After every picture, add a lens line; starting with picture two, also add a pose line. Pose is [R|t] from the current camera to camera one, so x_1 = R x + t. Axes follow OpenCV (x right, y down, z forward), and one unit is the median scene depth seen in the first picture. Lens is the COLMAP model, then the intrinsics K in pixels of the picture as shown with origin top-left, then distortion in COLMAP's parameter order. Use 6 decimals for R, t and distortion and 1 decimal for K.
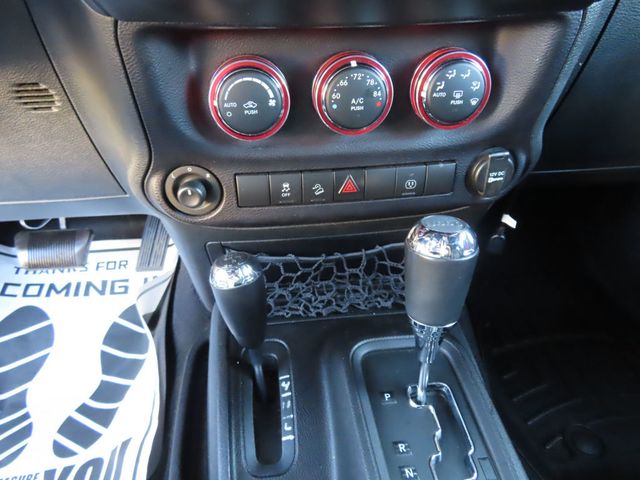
lens RADIAL K [[453.4, 0, 322.2], [0, 453.4, 238.4], [0, 0, 1]] dist [-0.020681, 0.013756]
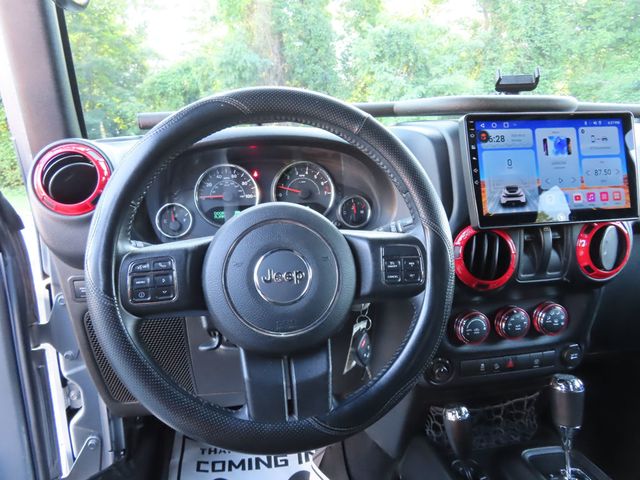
lens RADIAL K [[453.4, 0, 315.0], [0, 453.4, 236.1], [0, 0, 1]] dist [-0.020681, 0.013756]
pose [[0.998388, -0.036090, 0.043805, -0.868023], [0.051388, 0.902454, -0.427711, 0.190697], [-0.024096, 0.429272, 0.902854, -1.081011]]
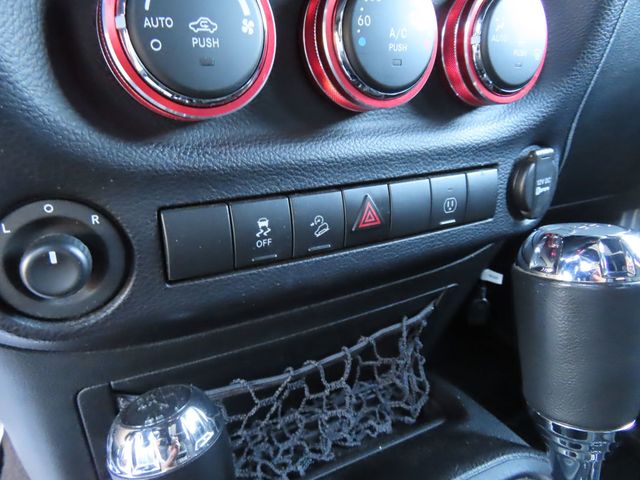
lens RADIAL K [[453.4, 0, 317.9], [0, 453.4, 241.8], [0, 0, 1]] dist [-0.020681, 0.013756]
pose [[0.928839, -0.127257, 0.347943, -0.185724], [0.218265, 0.946832, -0.236368, 0.033458], [-0.299364, 0.295492, 0.907230, 0.482050]]
